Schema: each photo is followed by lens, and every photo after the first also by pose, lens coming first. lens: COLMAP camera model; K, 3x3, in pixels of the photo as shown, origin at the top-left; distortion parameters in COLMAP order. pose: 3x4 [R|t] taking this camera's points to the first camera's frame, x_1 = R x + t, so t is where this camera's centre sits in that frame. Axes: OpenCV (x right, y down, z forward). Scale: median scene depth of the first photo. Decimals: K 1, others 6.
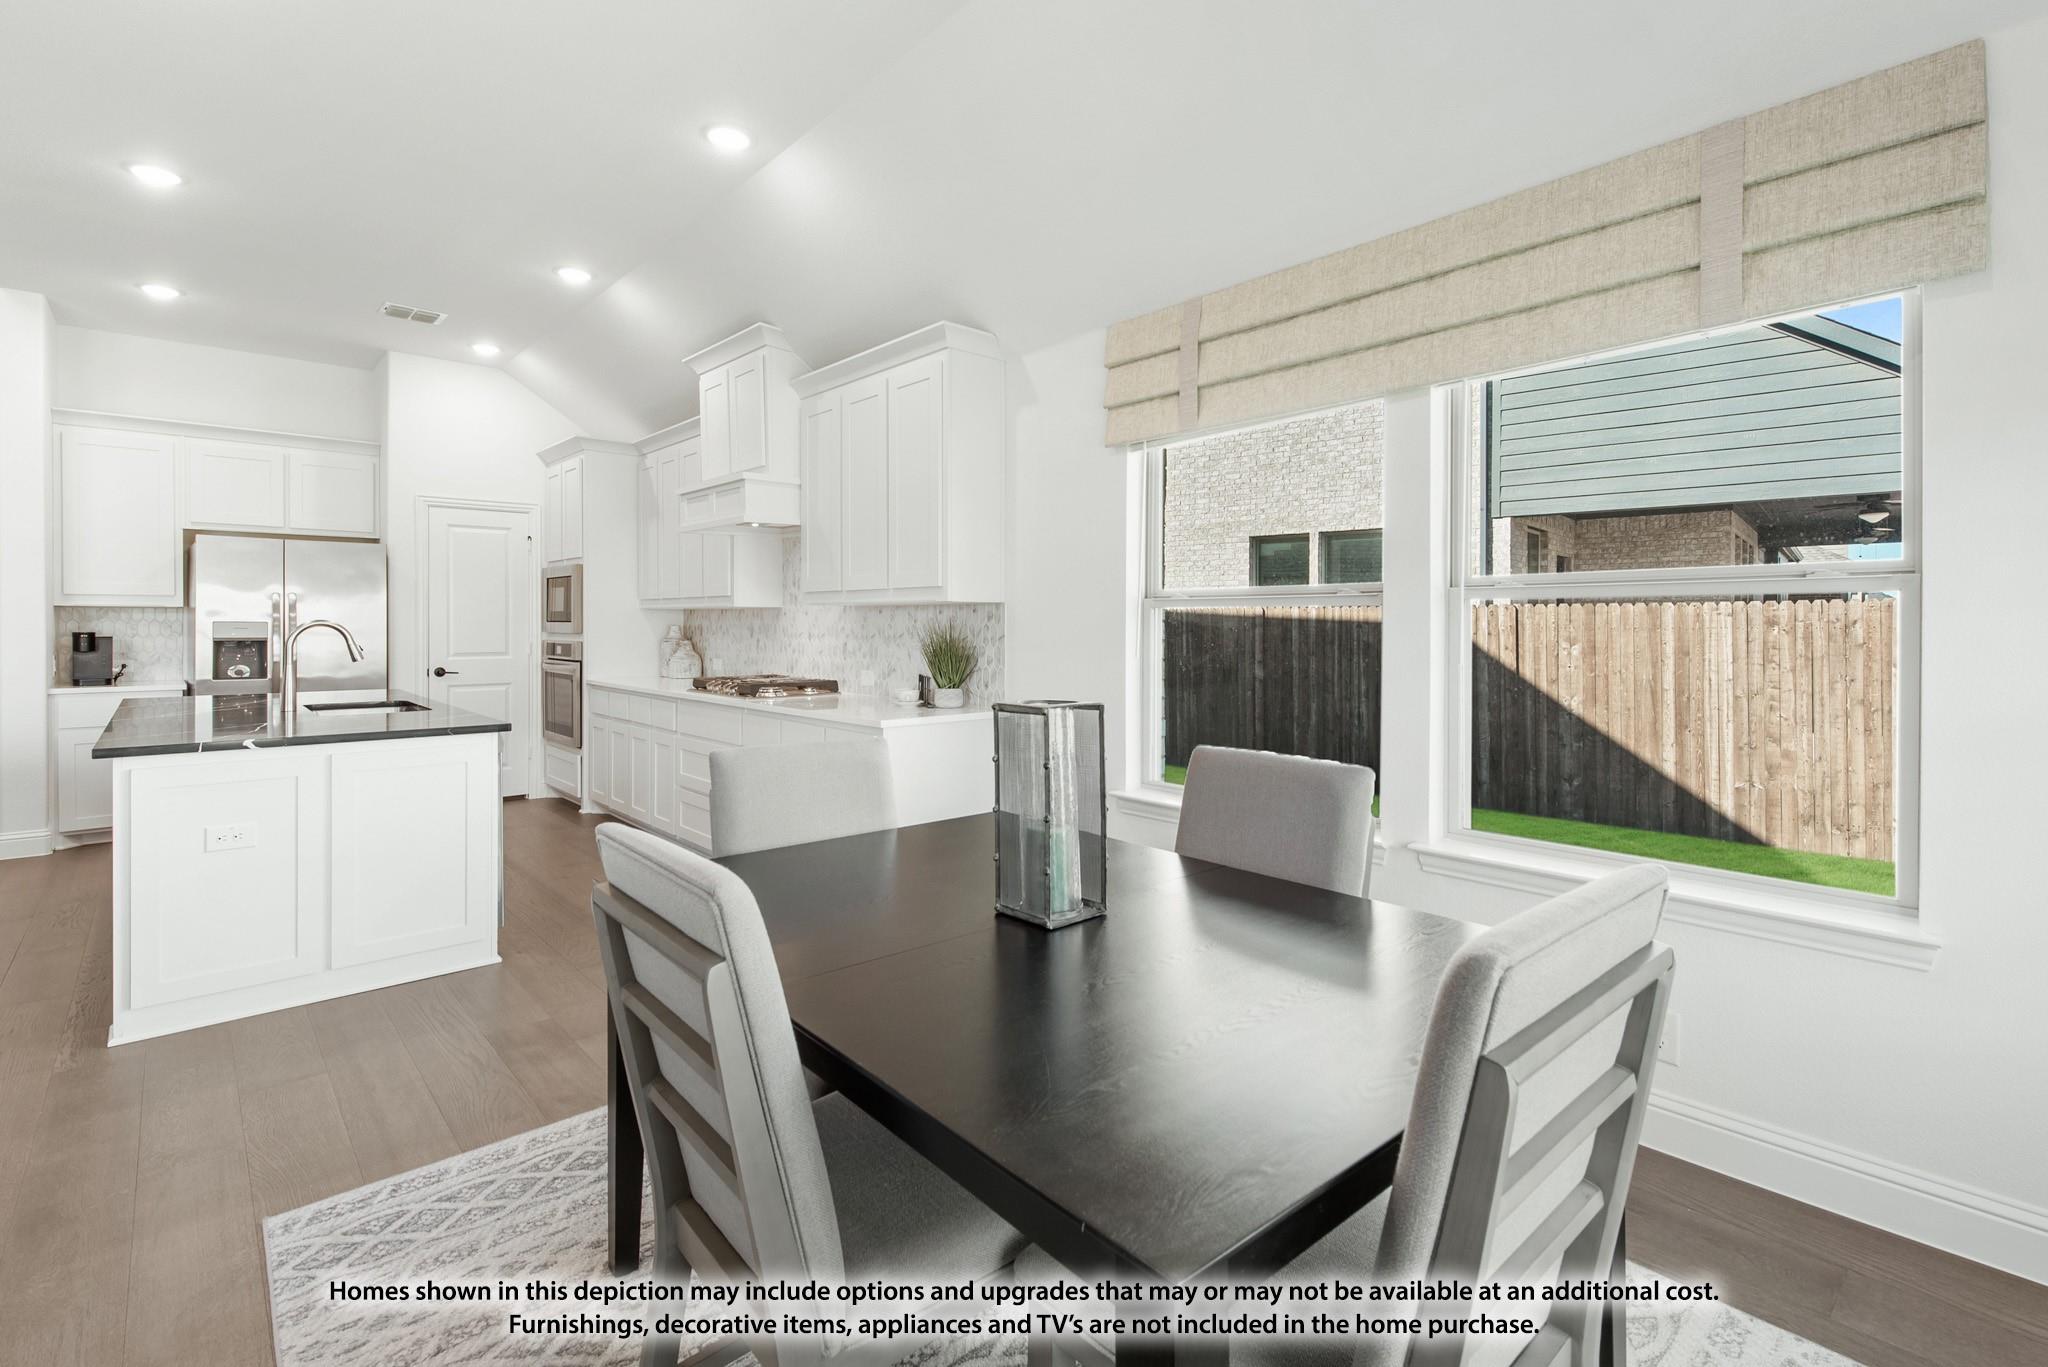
lens RADIAL K [[916.3, 0, 1025.7], [0, 916.3, 630.4], [0, 0, 1]] dist [0.012392, -0.003836]
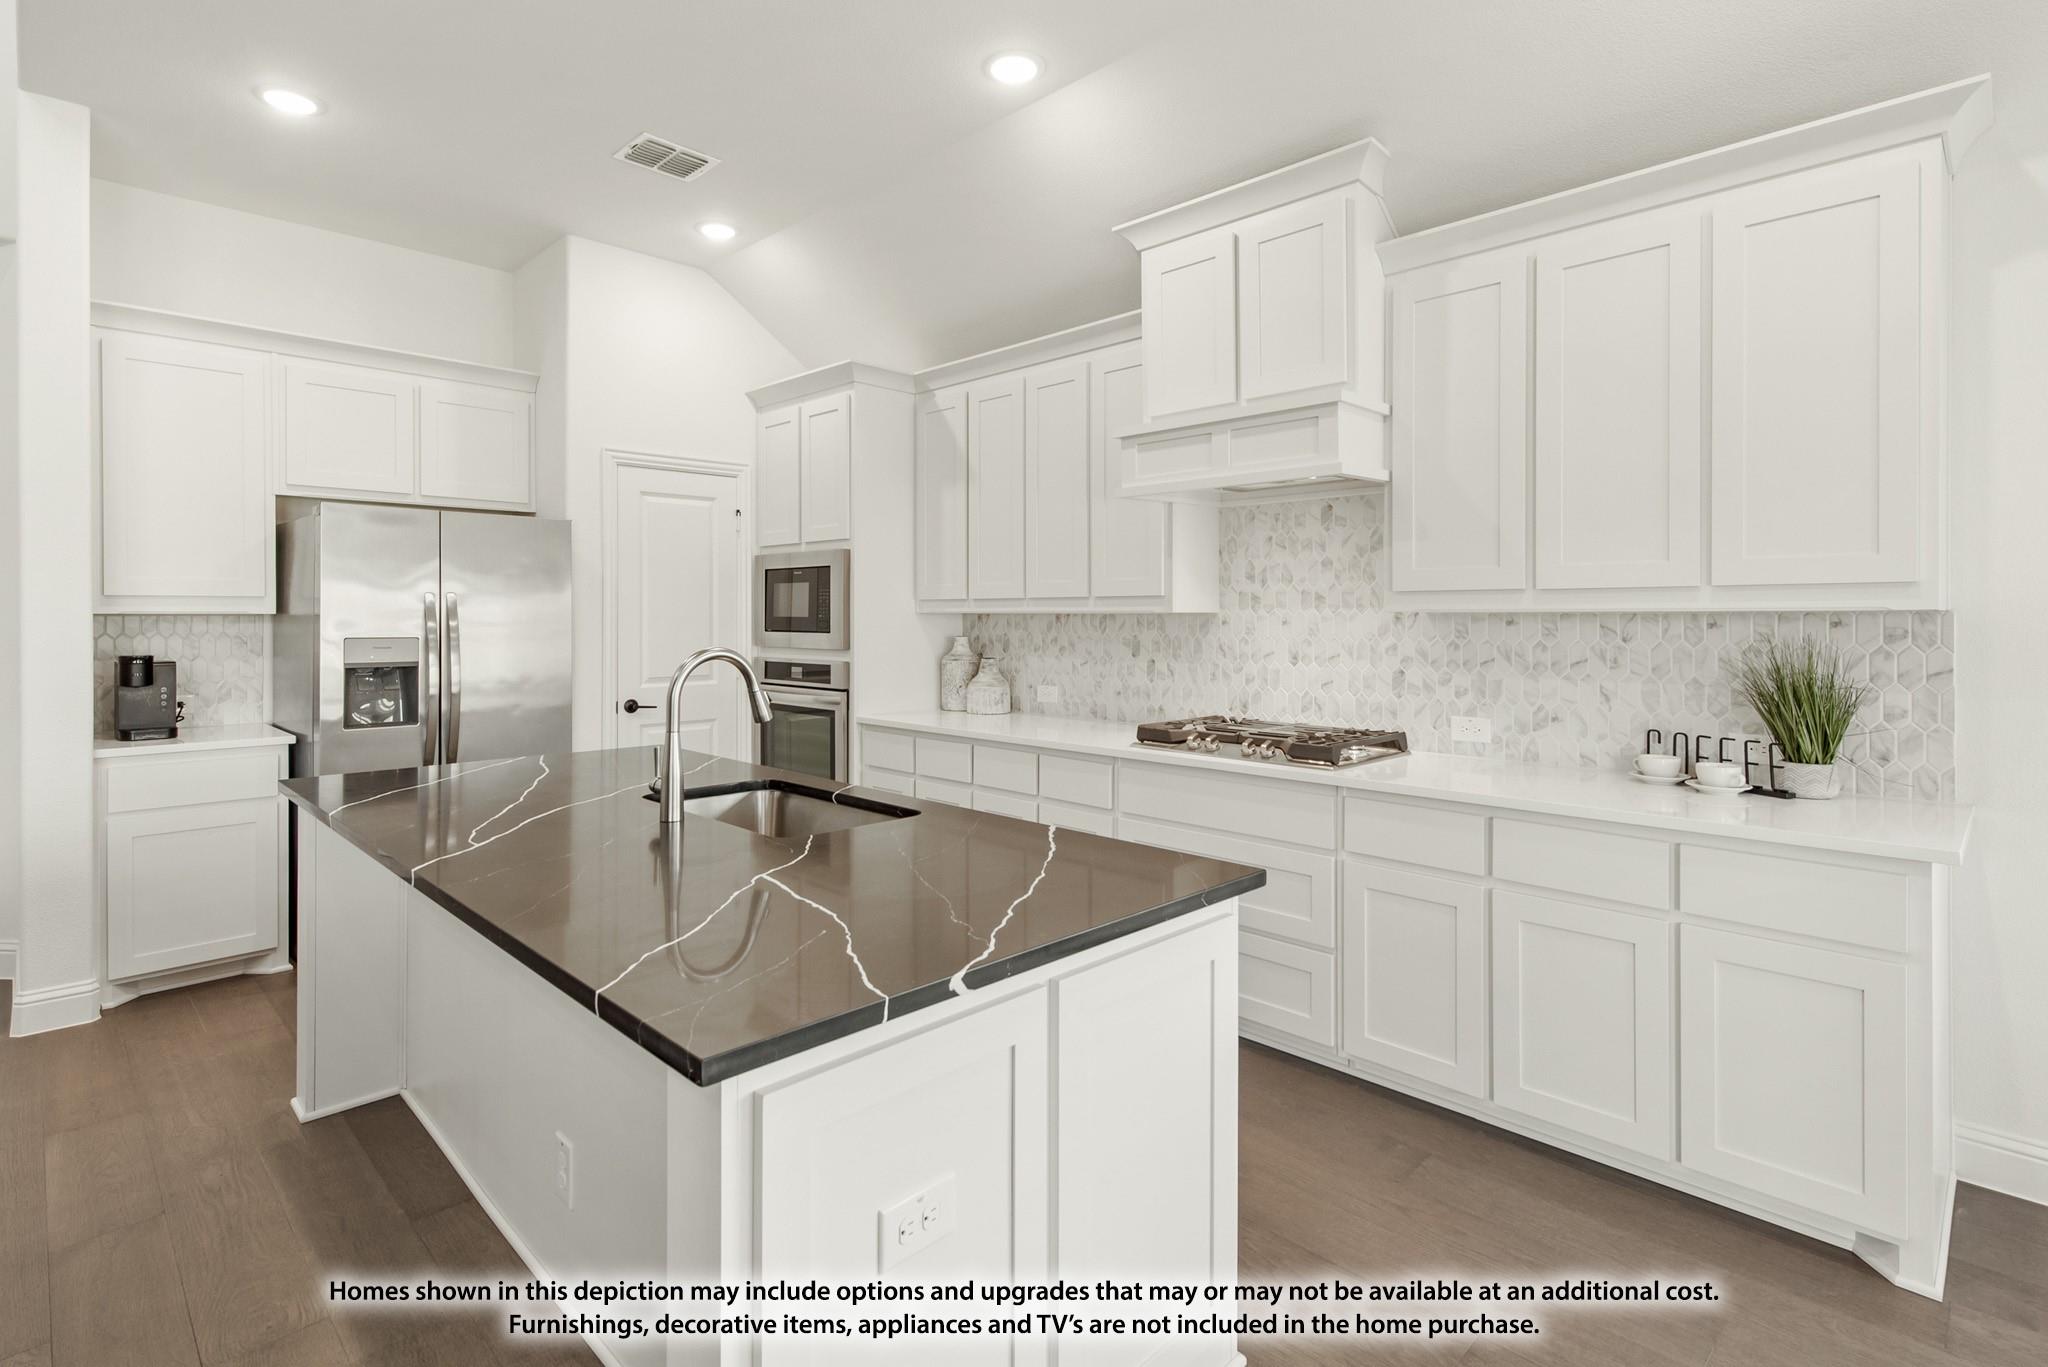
lens RADIAL K [[969.0, 0, 993.4], [0, 969.0, 618.5], [0, 0, 1]] dist [0.014905, -0.006768]
pose [[0.999509, -0.002902, 0.031183, -0.449881], [0.003085, 0.999978, -0.005831, -0.017622], [-0.031165, 0.005924, 0.999497, 0.309700]]
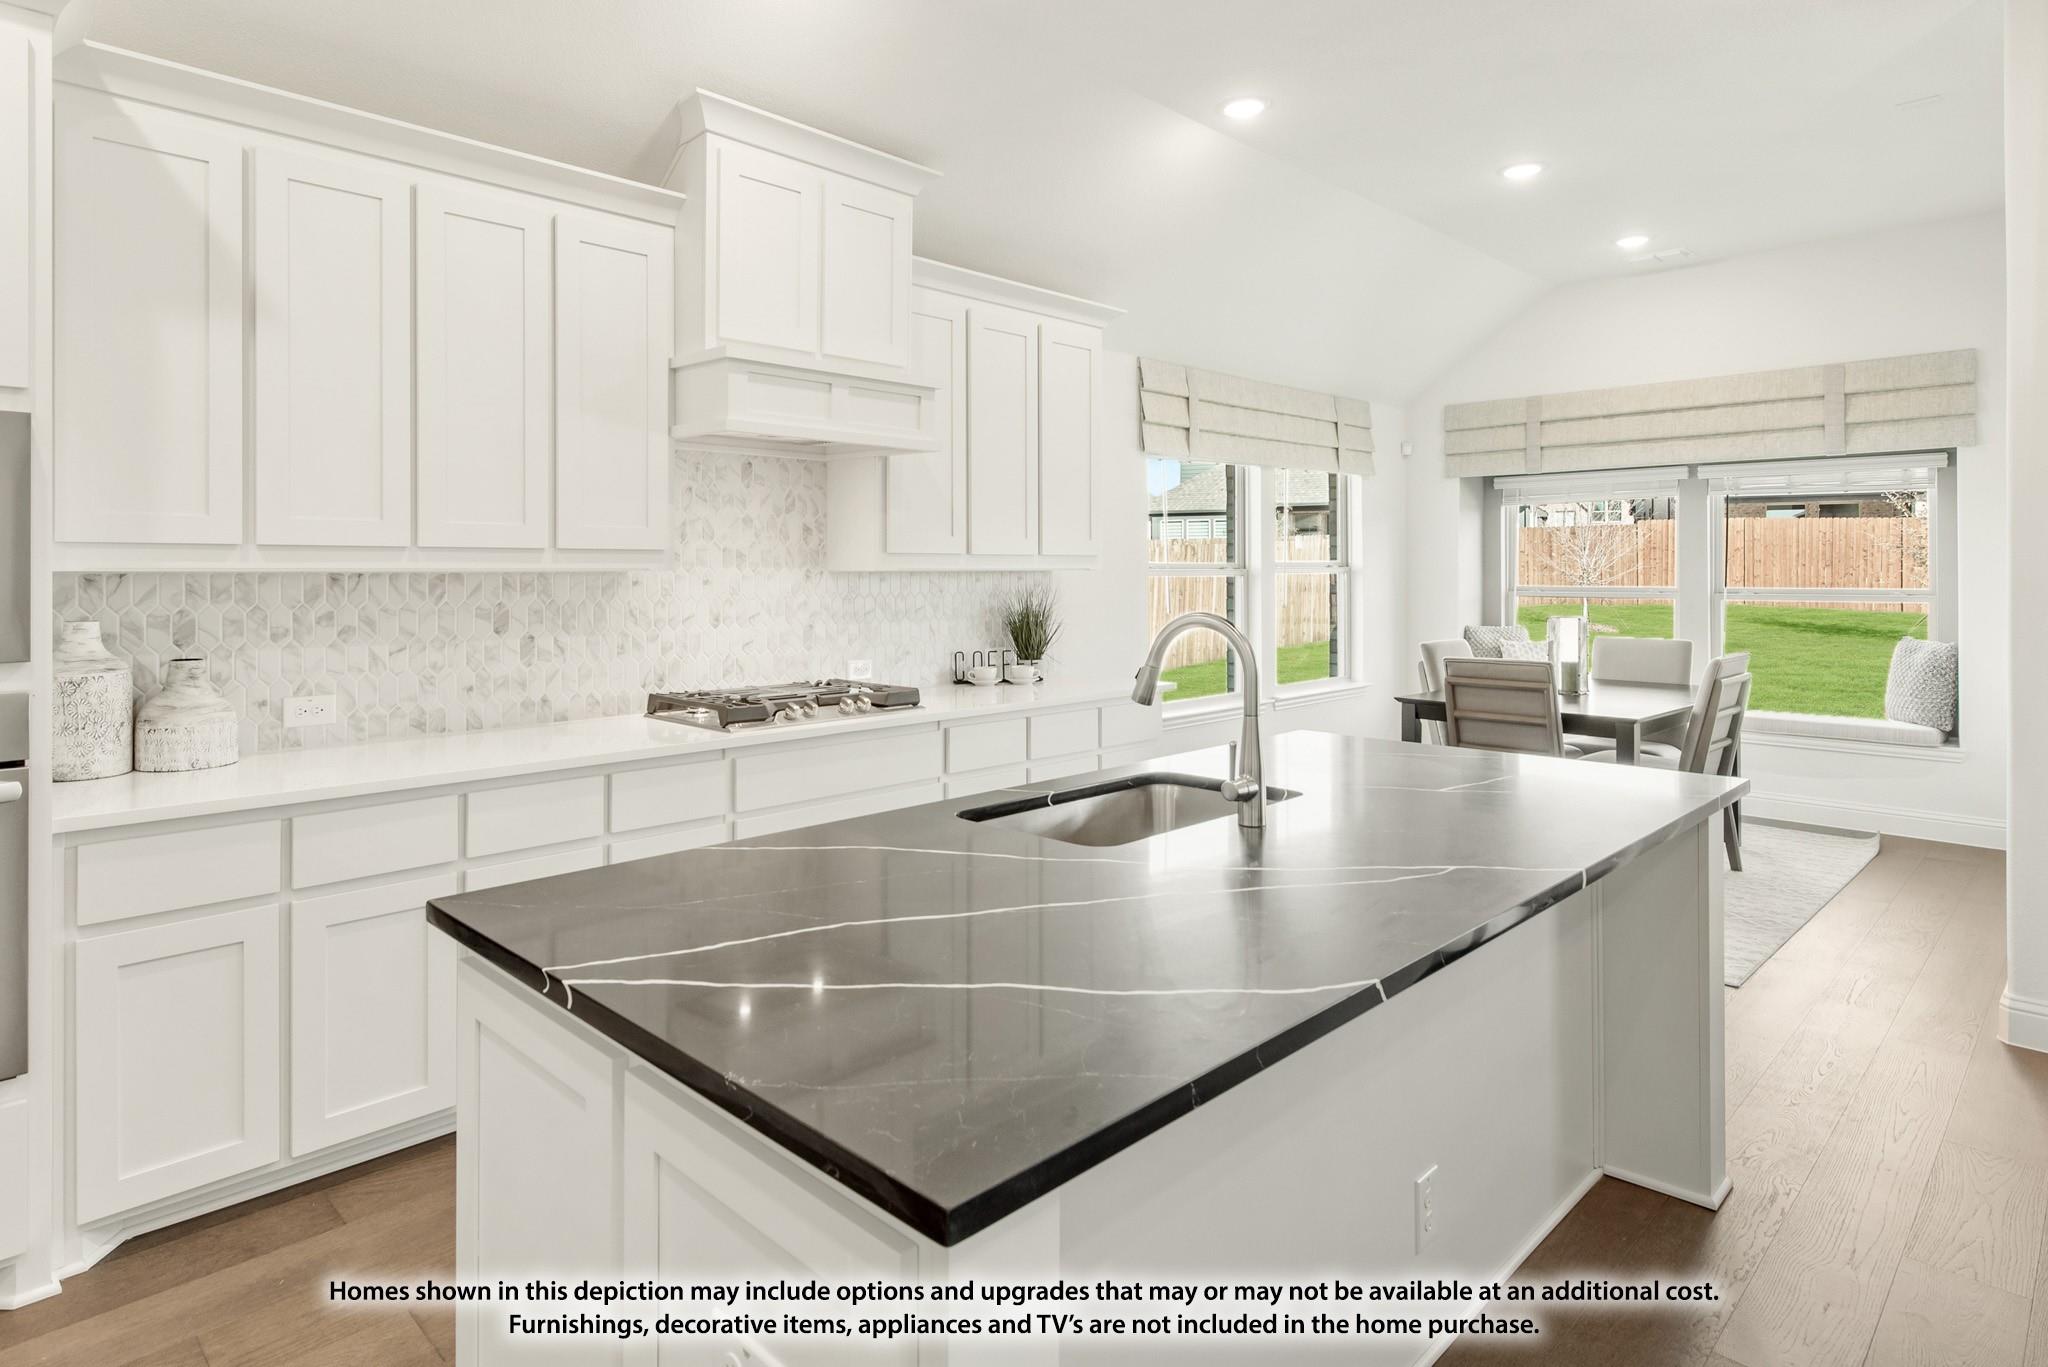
lens RADIAL K [[1138.2, 0, 980.4], [0, 1138.2, 570.1], [0, 0, 1]] dist [0.011389, -0.003815]
pose [[-0.034665, -0.000133, 0.999399, -0.951286], [0.012090, 0.999927, 0.000553, -0.023888], [-0.999326, 0.012102, -0.034661, 0.816845]]
